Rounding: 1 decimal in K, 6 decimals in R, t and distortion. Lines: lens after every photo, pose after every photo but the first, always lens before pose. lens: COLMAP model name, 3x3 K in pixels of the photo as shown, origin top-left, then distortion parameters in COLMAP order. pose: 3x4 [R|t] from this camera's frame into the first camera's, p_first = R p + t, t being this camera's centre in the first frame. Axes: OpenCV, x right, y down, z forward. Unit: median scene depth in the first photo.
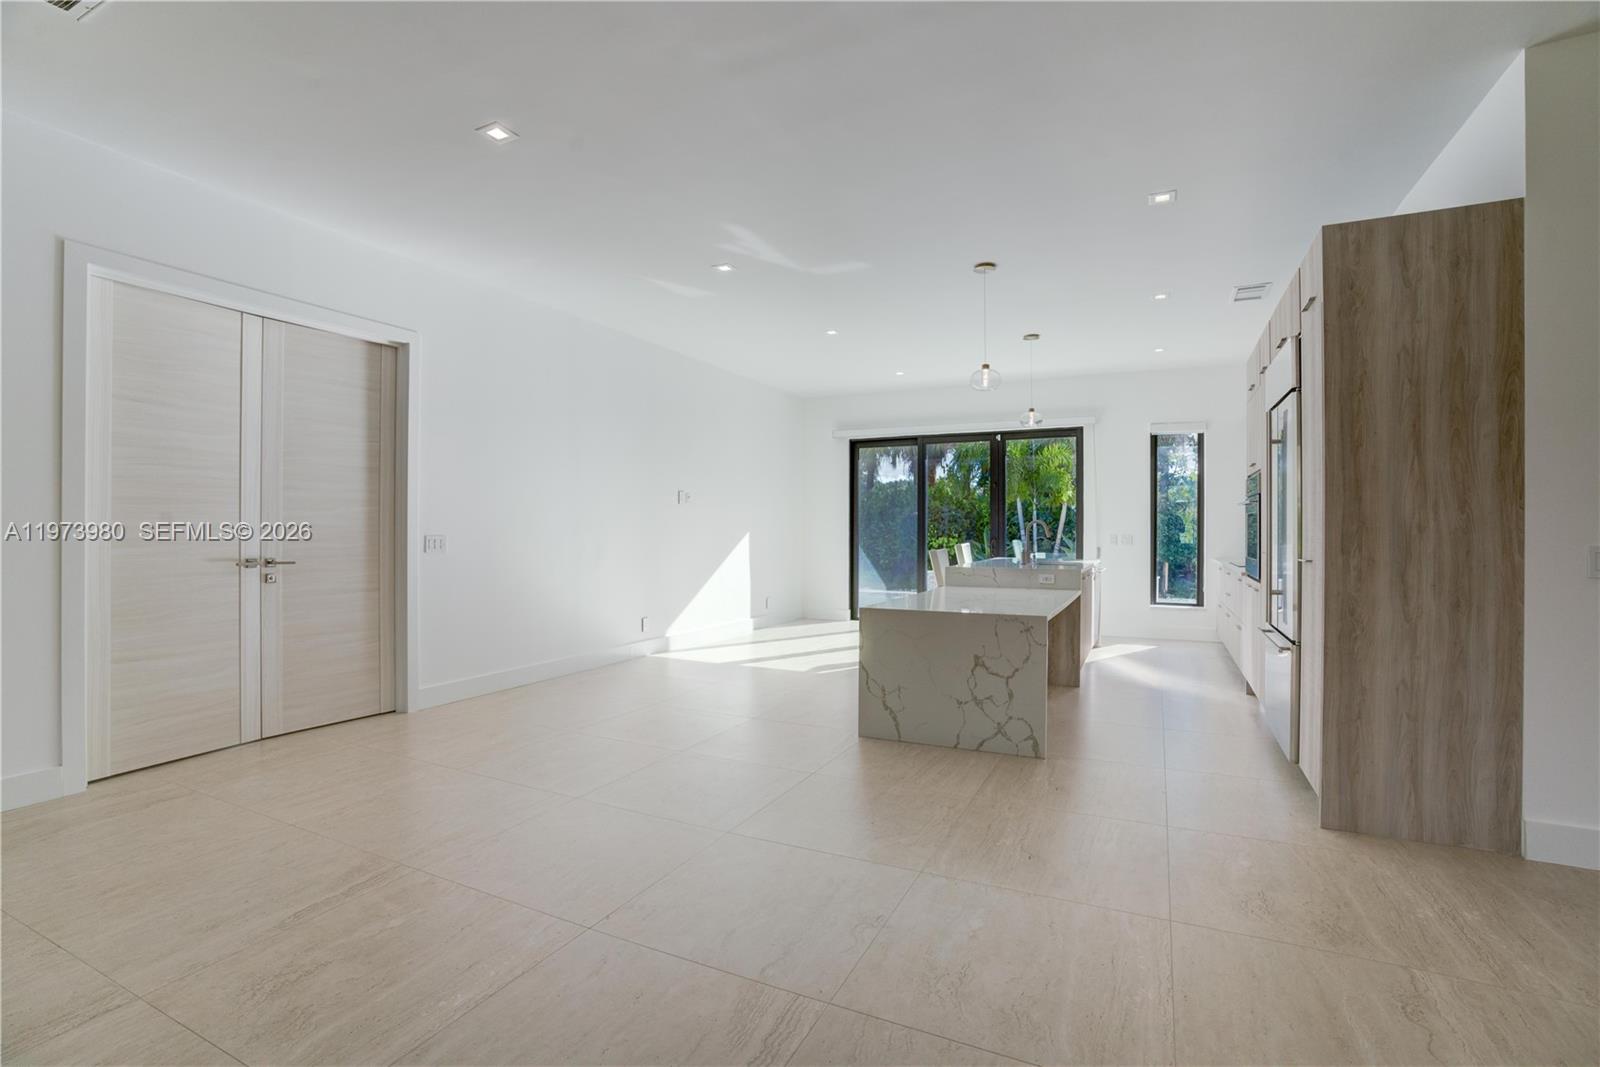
lens RADIAL K [[729.4, 0, 800.5], [0, 729.4, 527.5], [0, 0, 1]] dist [-0.076876, 0.030793]
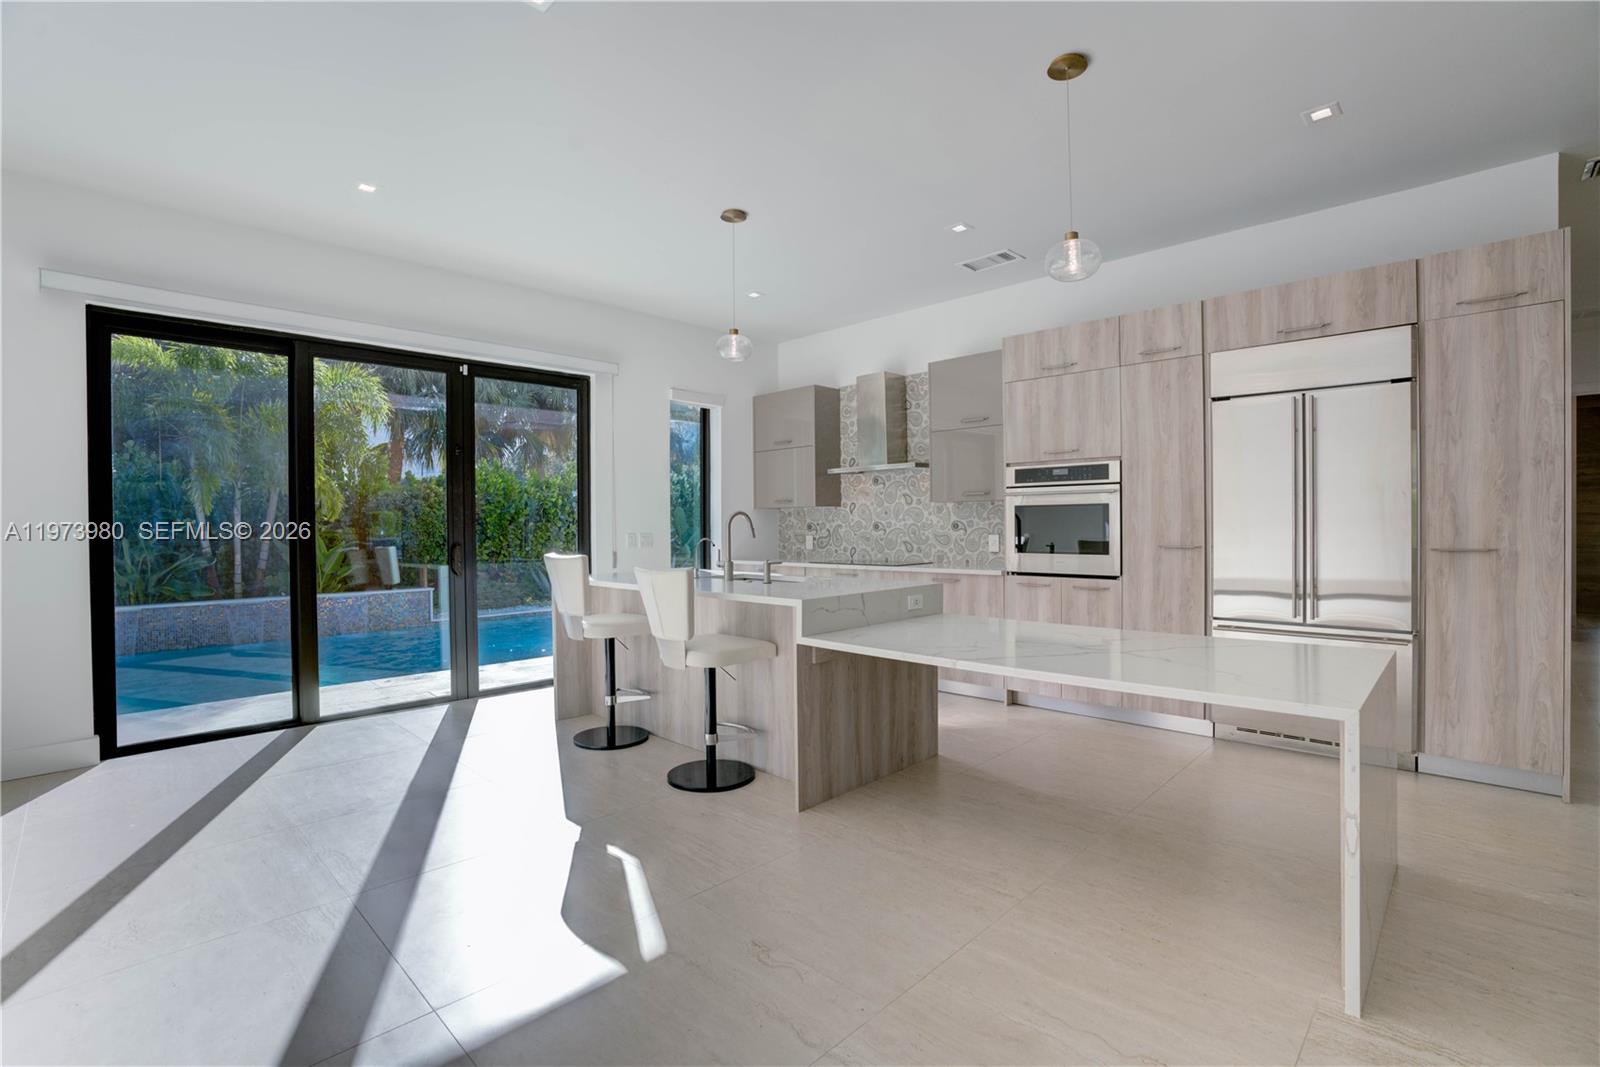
lens RADIAL K [[729.4, 0, 800.5], [0, 729.4, 527.5], [0, 0, 1]] dist [-0.076876, 0.030793]
pose [[0.311702, -0.008914, 0.950138, -0.370488], [0.006920, 0.999951, 0.007111, 0.000348], [-0.950155, 0.004358, 0.311748, 1.106448]]
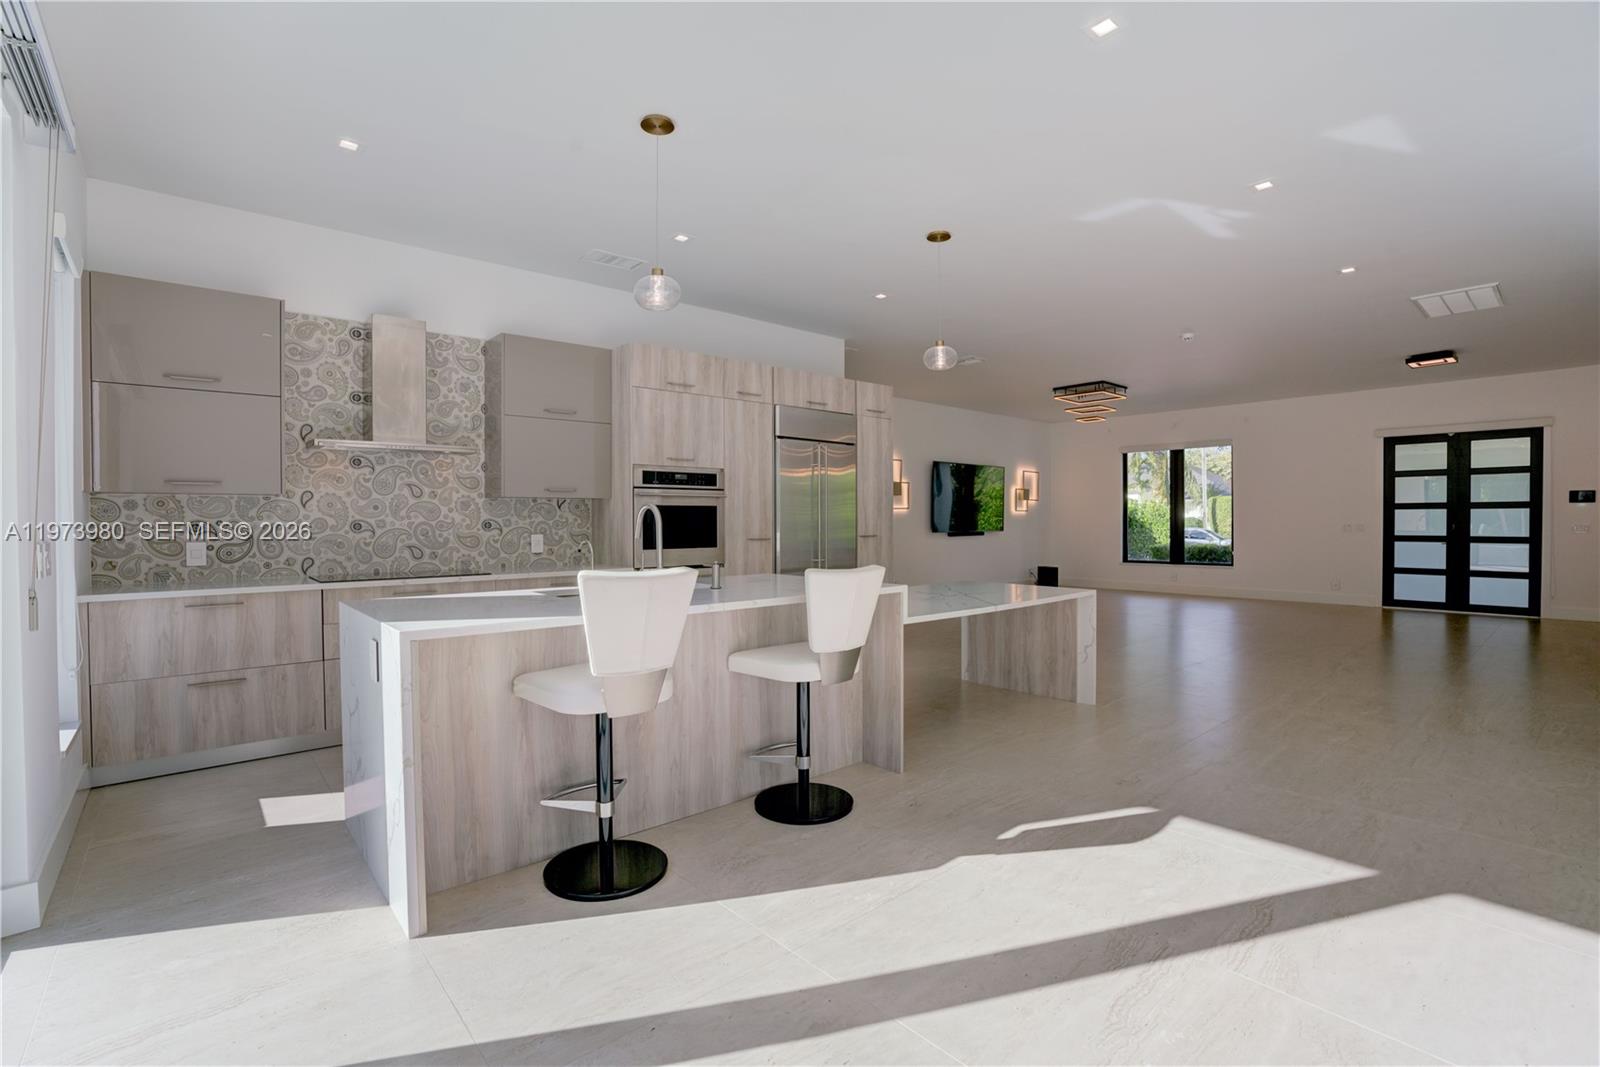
lens RADIAL K [[729.4, 0, 800.5], [0, 729.4, 527.5], [0, 0, 1]] dist [-0.076876, 0.030793]
pose [[-0.921826, -0.001084, 0.387603, 0.068474], [0.001970, 0.999970, 0.007482, 0.004922], [-0.387600, 0.007661, -0.921796, 2.062490]]
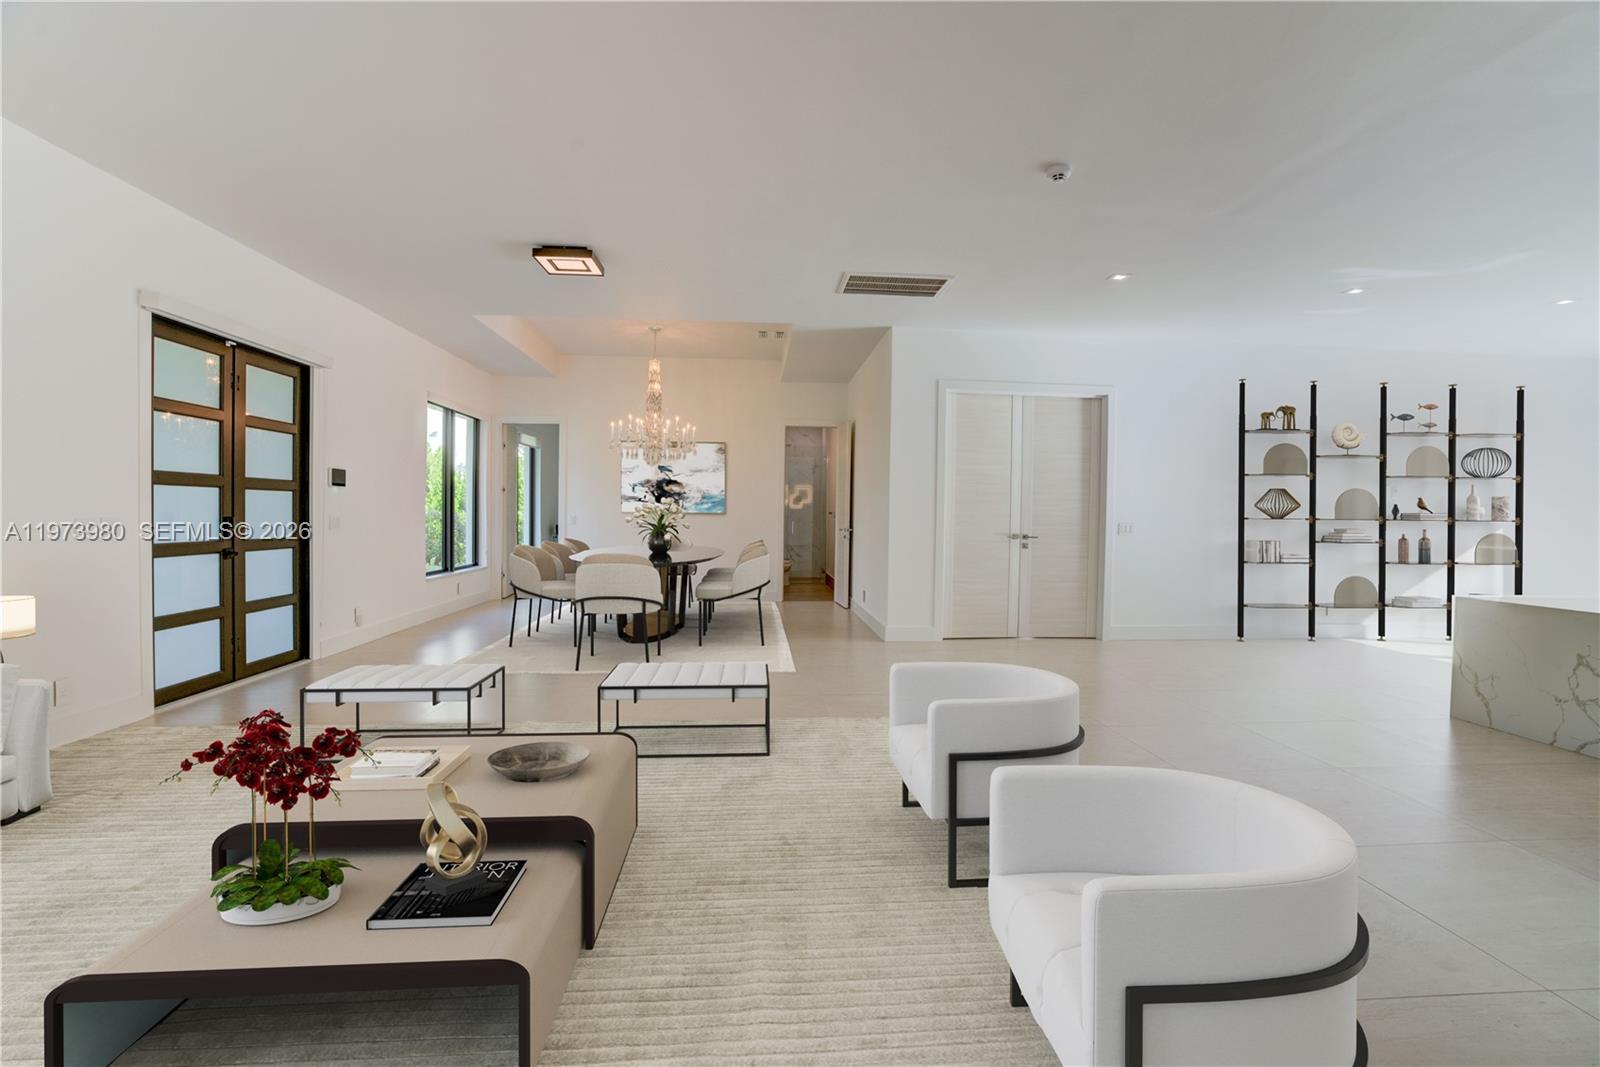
lens RADIAL K [[729.4, 0, 800.5], [0, 729.4, 527.5], [0, 0, 1]] dist [-0.076876, 0.030793]
pose [[0.500227, 0.022034, -0.865614, 0.450742], [-0.011490, 0.999757, 0.018809, -0.000245], [0.865818, 0.000537, 0.500359, -0.324804]]
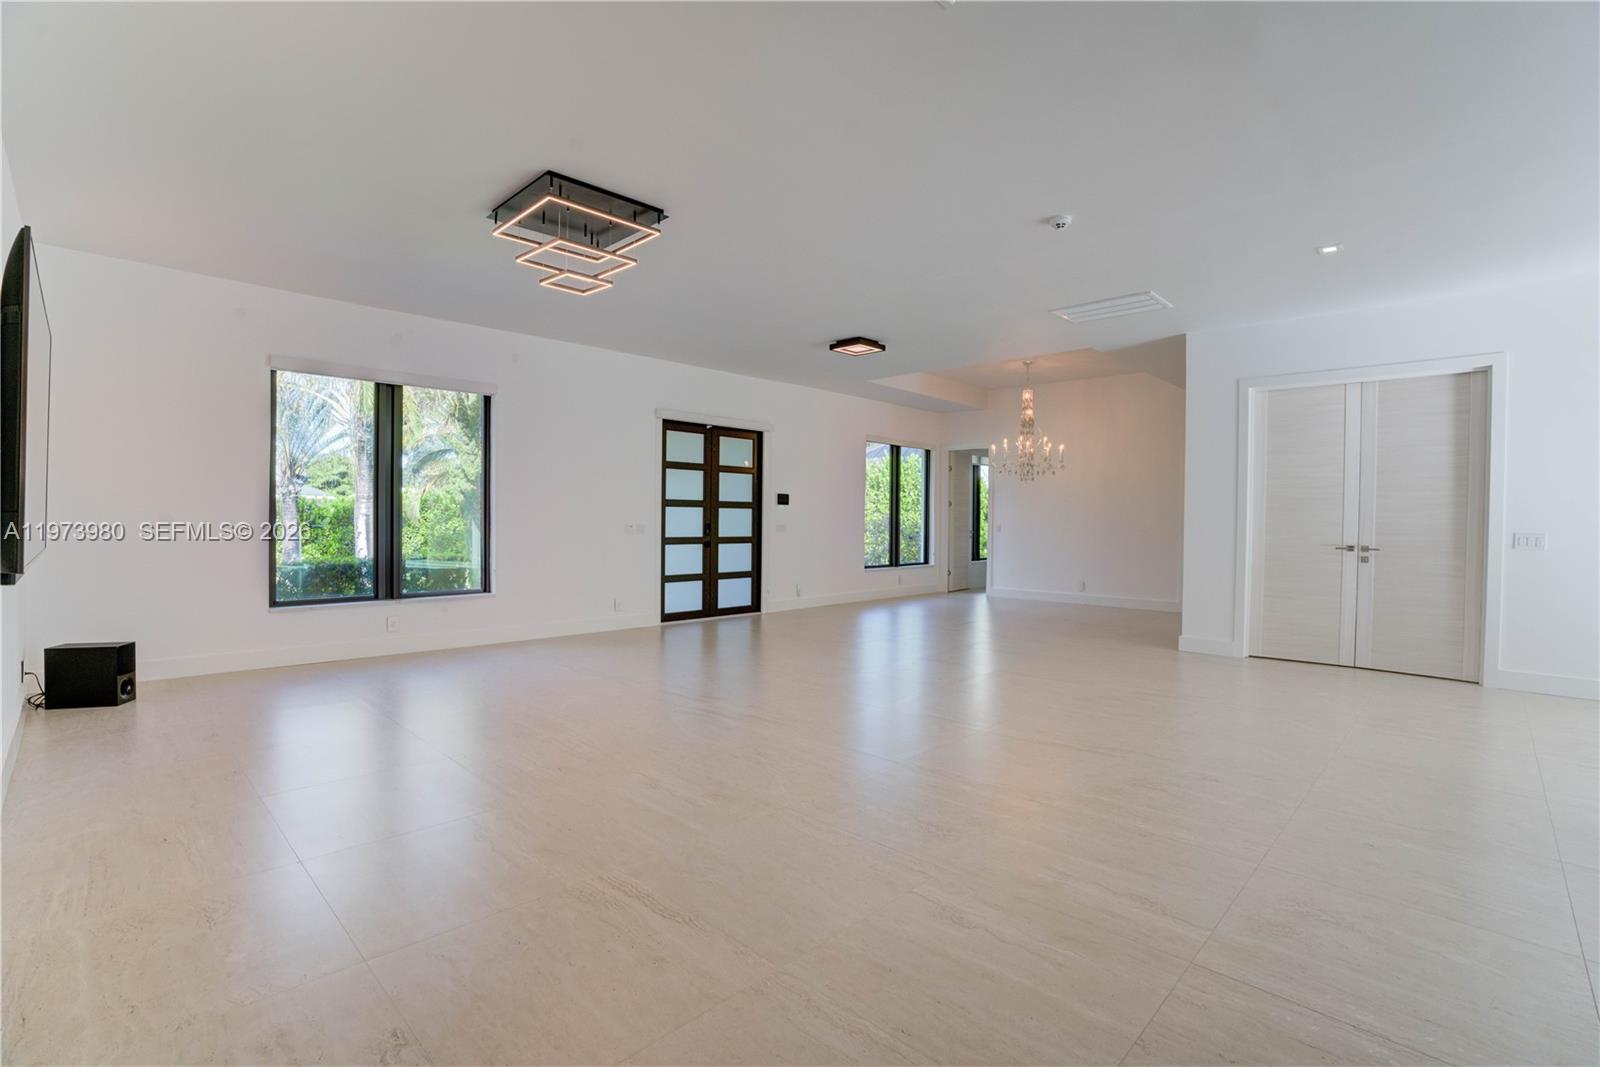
lens RADIAL K [[729.4, 0, 800.5], [0, 729.4, 527.5], [0, 0, 1]] dist [-0.076876, 0.030793]
pose [[-0.312464, 0.008108, -0.949895, 0.881156], [-0.008363, 0.999901, 0.011286, -0.000922], [0.949893, 0.011470, -0.312365, 0.302526]]
